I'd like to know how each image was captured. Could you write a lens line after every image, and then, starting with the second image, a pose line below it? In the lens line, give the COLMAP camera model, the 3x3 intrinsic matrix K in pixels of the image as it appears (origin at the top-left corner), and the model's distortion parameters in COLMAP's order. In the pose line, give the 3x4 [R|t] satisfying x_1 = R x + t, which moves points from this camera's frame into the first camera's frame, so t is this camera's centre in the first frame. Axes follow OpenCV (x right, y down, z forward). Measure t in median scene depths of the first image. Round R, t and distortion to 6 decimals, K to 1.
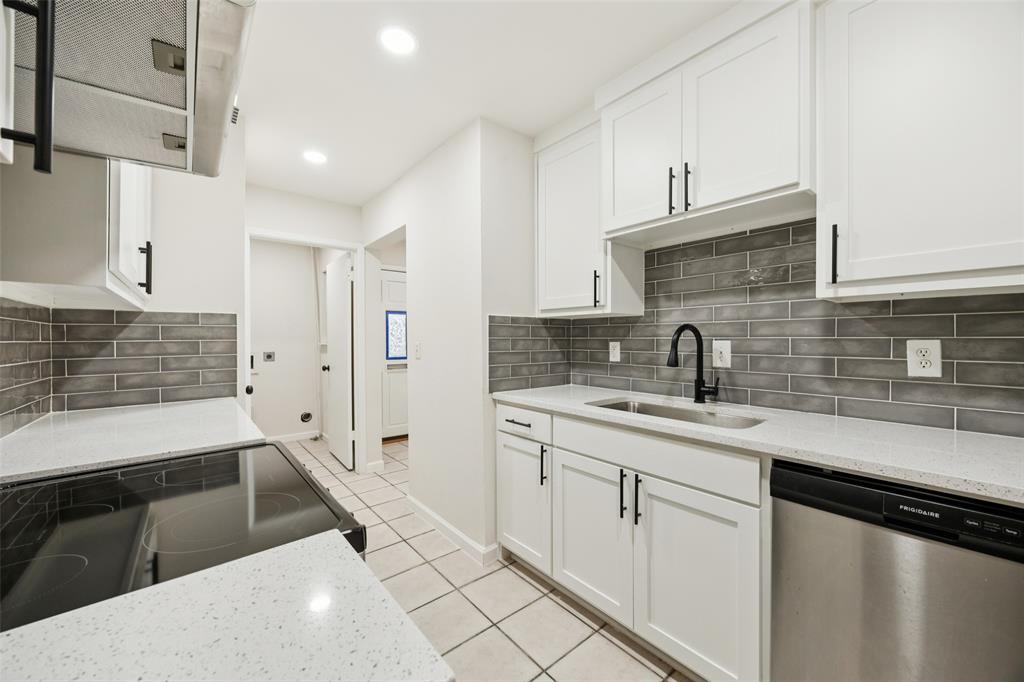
lens RADIAL K [[389.6, 0, 514.4], [0, 389.6, 338.9], [0, 0, 1]] dist [-0.005130, 0.000061]
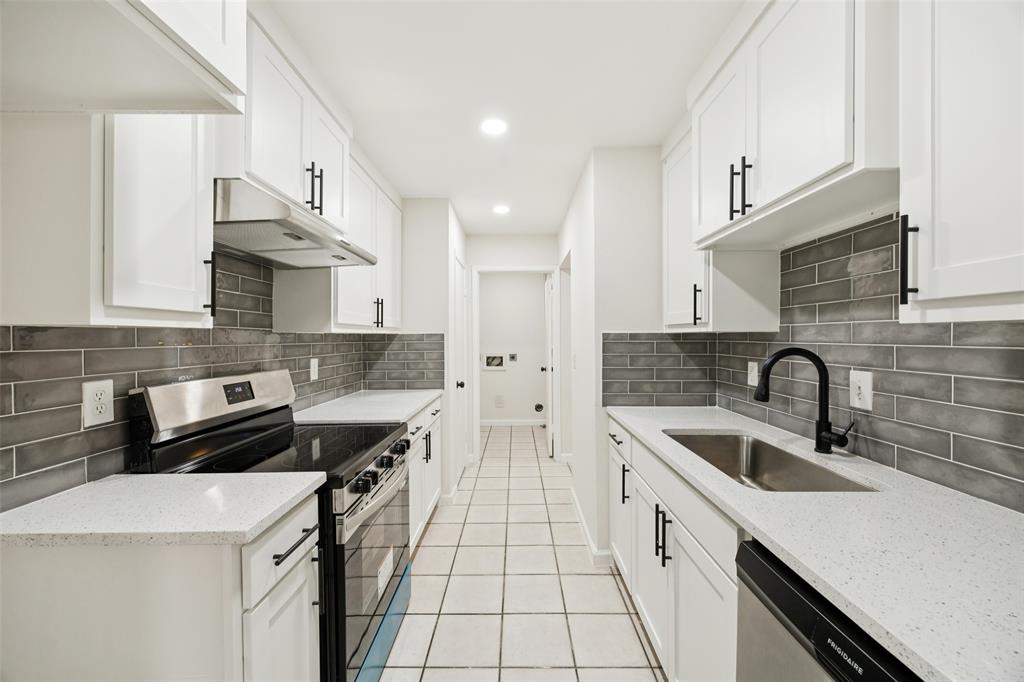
lens RADIAL K [[389.6, 0, 514.4], [0, 389.6, 338.9], [0, 0, 1]] dist [-0.005130, 0.000061]
pose [[0.762839, 0.003426, -0.646579, 0.450638], [0.002010, 0.999969, 0.007669, -0.054804], [0.646585, -0.007149, 0.762808, 0.041450]]
